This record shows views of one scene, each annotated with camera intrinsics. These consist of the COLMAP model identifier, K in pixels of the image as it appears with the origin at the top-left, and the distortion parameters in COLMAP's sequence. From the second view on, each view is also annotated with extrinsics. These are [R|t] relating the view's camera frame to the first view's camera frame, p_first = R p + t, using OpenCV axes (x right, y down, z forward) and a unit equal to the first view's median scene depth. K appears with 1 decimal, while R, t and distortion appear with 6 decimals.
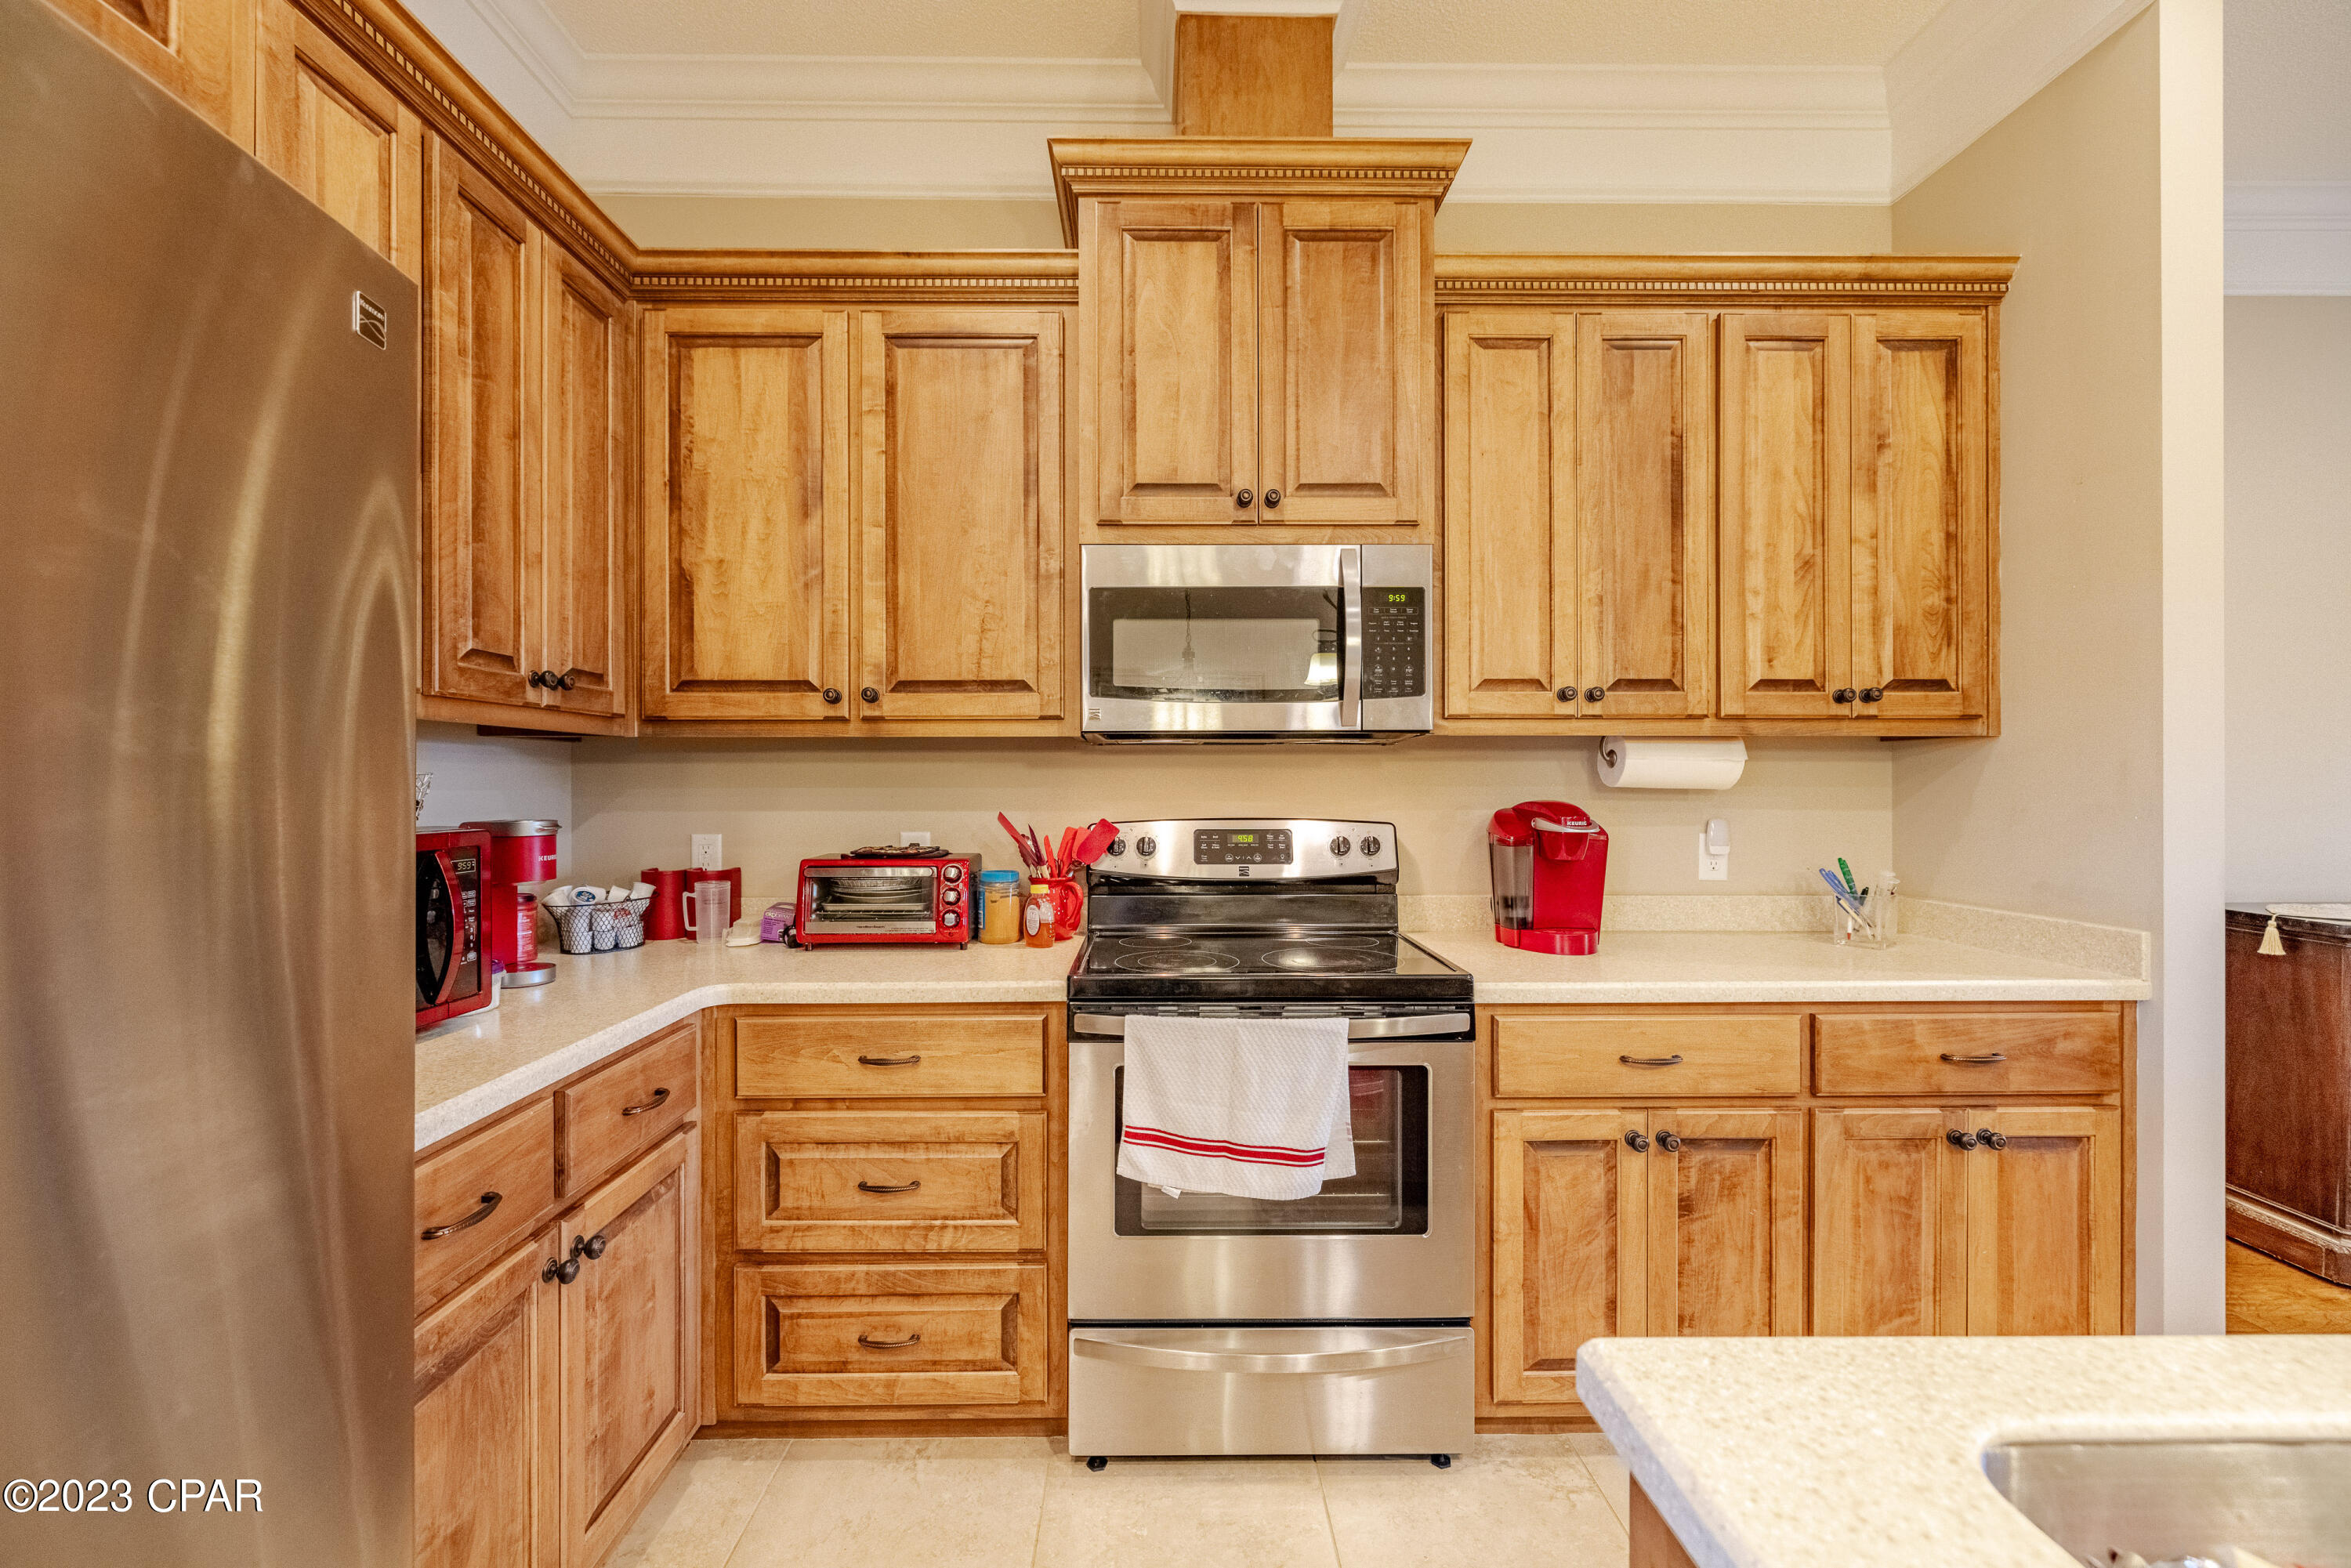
lens RADIAL K [[977.2, 0, 1160.6], [0, 977.2, 778.2], [0, 0, 1]] dist [-0.001193, -0.001607]
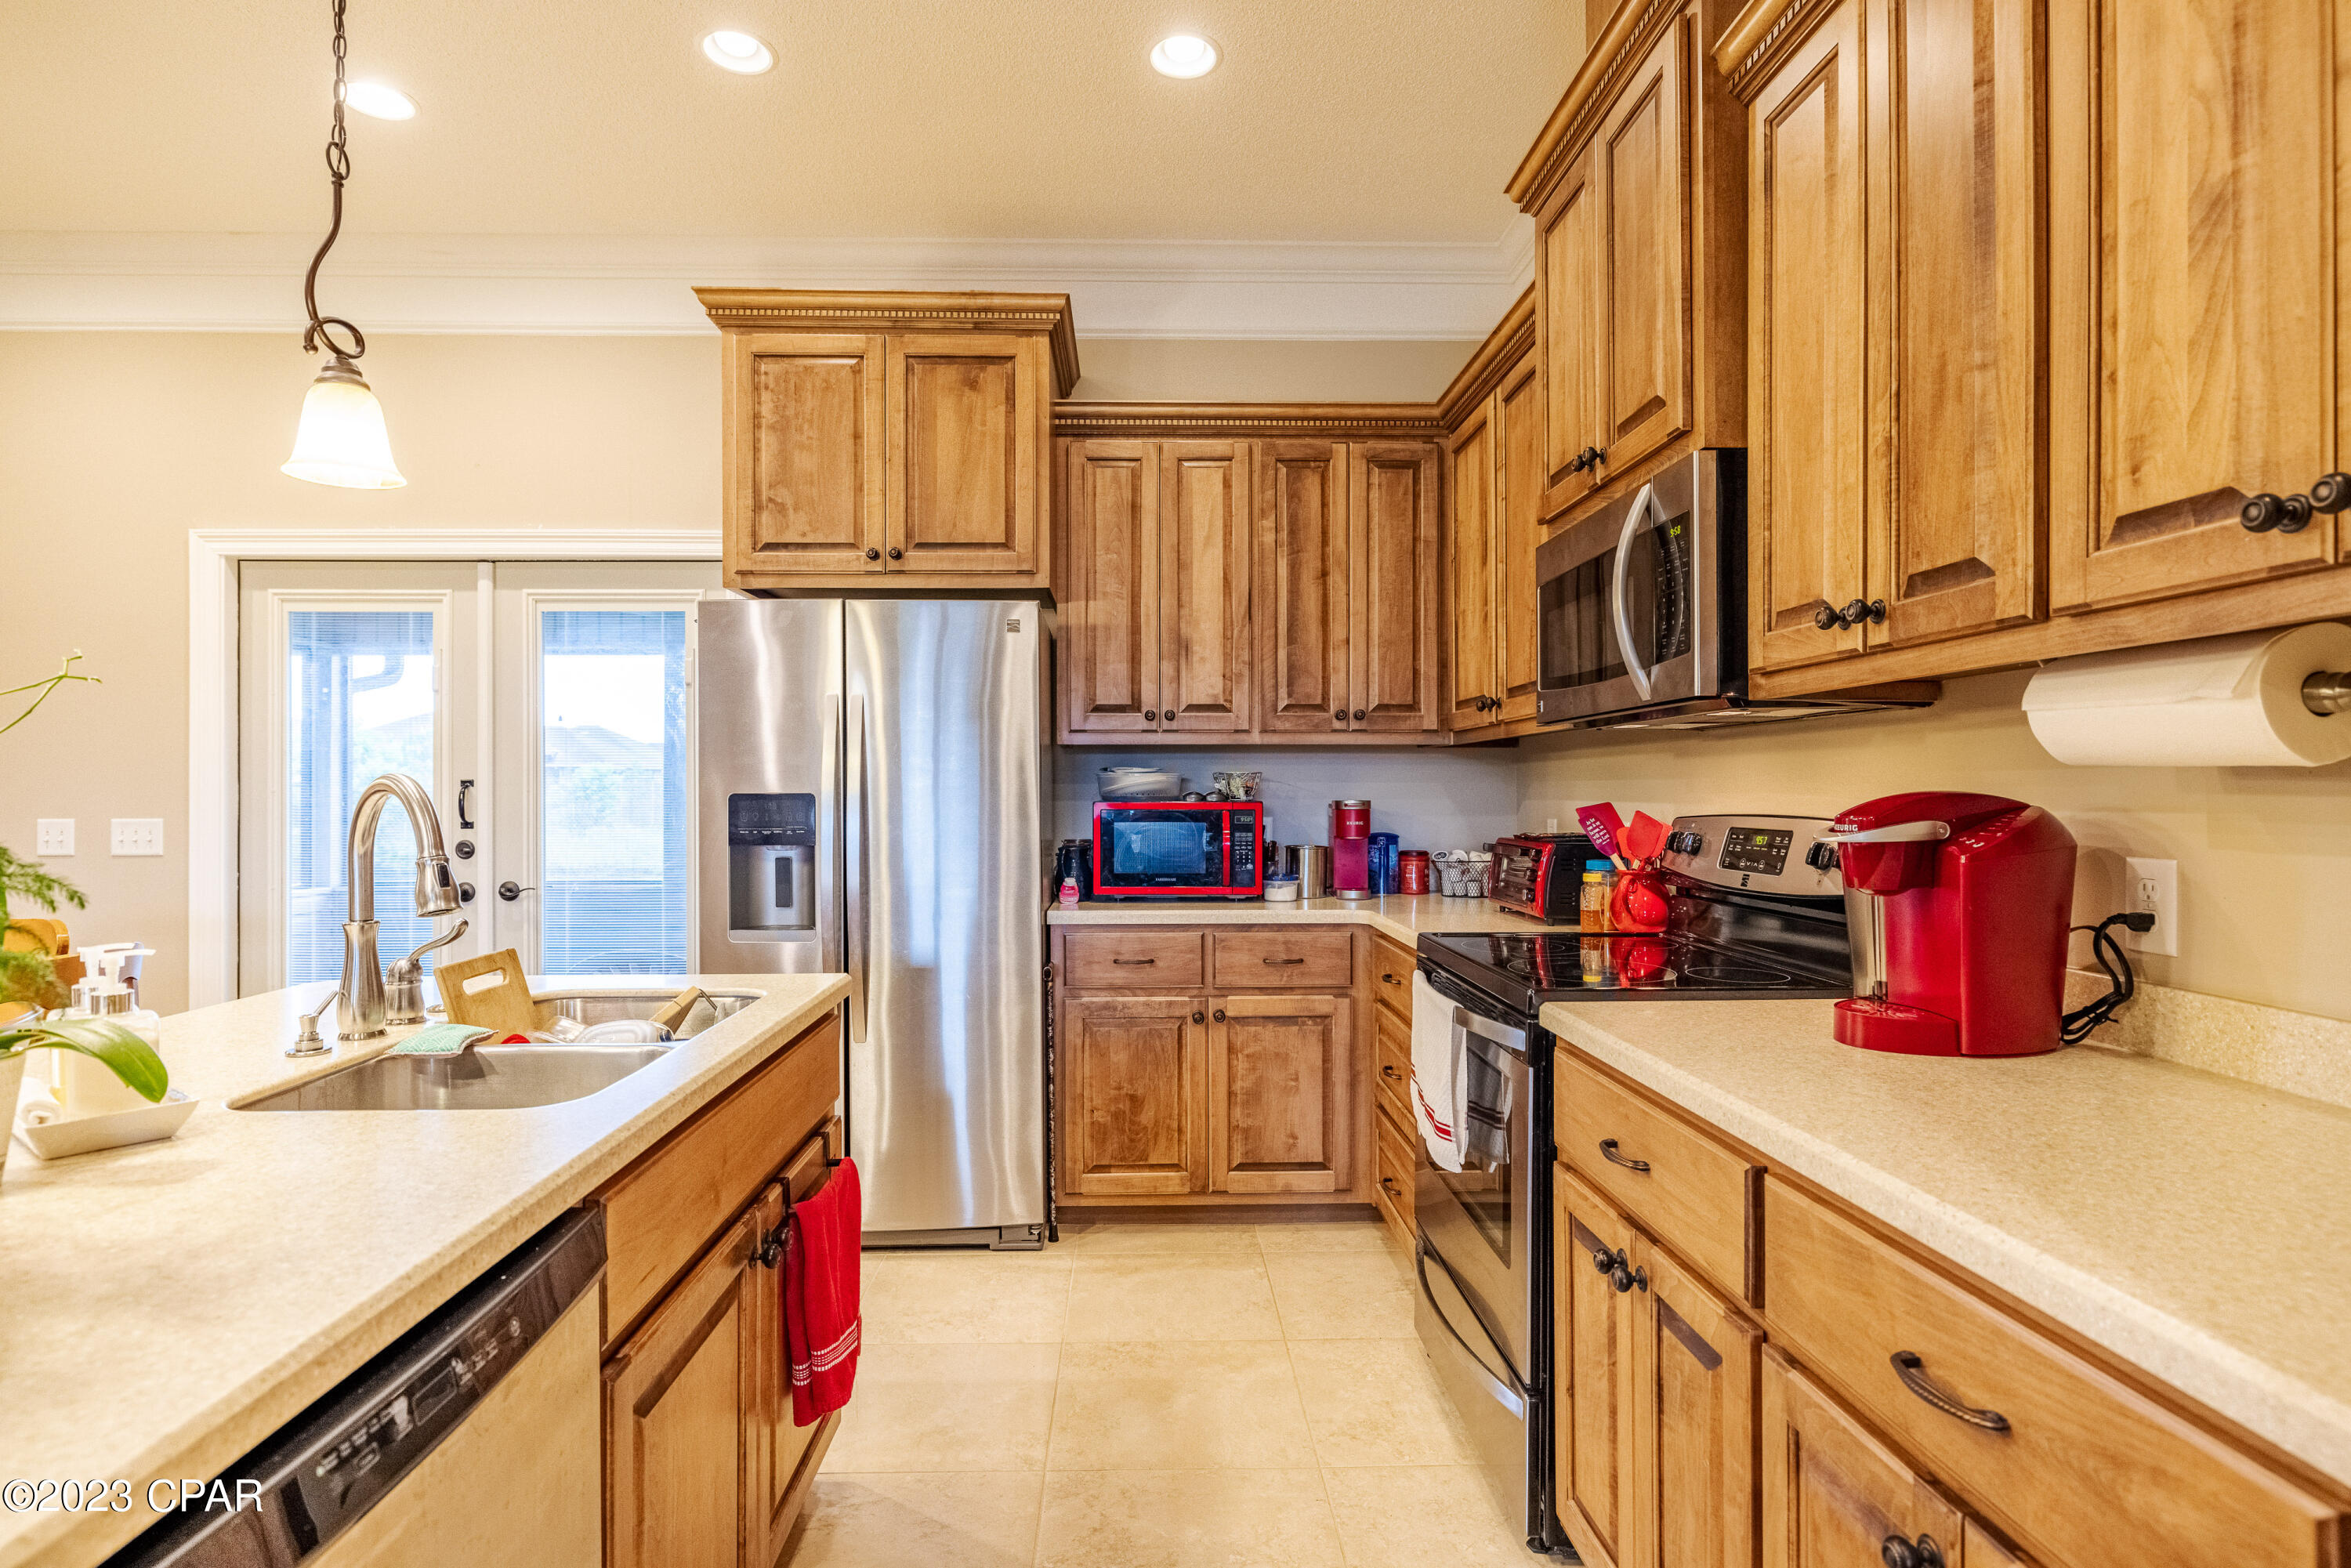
lens RADIAL K [[1176.2, 0, 1171.2], [0, 1176.2, 788.9], [0, 0, 1]] dist [-0.002723, -0.000468]
pose [[0.021241, -0.000937, -0.999774, 1.153137], [0.003958, 0.999992, -0.000853, 0.021390], [0.999767, -0.003939, 0.021244, 0.564030]]
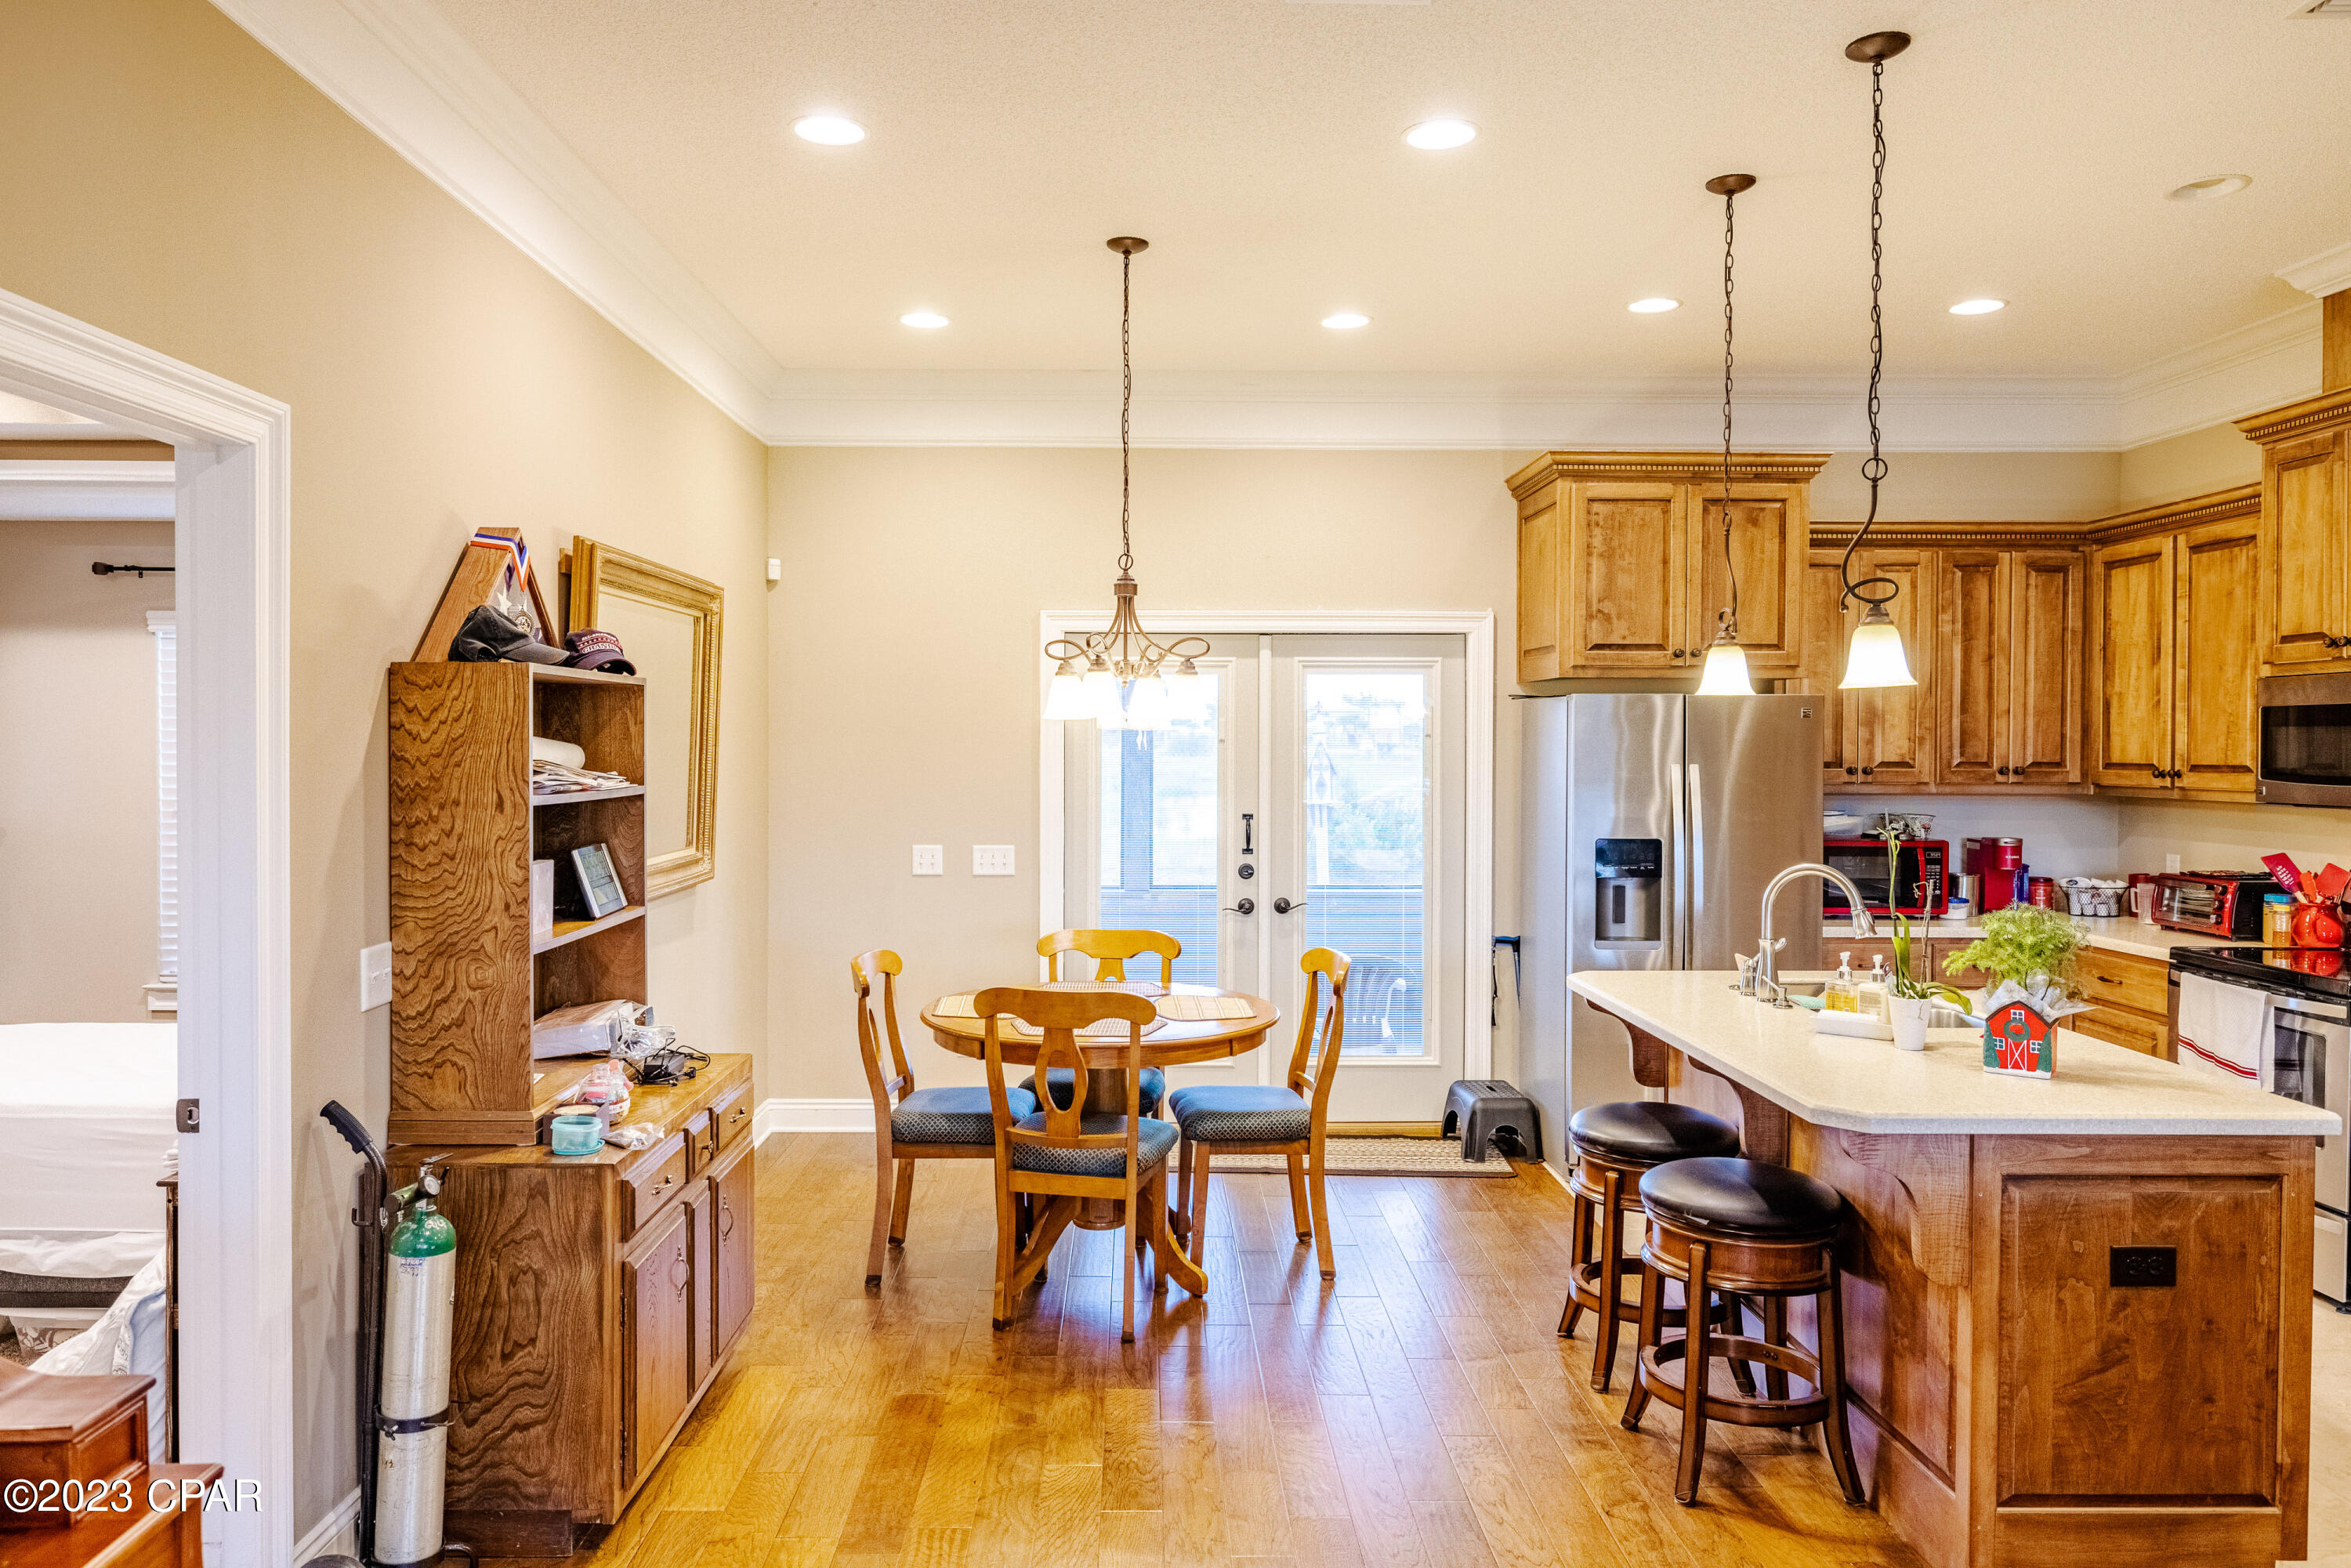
lens RADIAL K [[1579.0, 0, 1165.5], [0, 1579.0, 765.8], [0, 0, 1]] dist [0.009521, -0.000007]
pose [[0.012821, 0.015236, -0.999802, 2.295203], [-0.000888, 0.999884, 0.015226, -0.136692], [0.999917, 0.000693, 0.012833, -0.701736]]
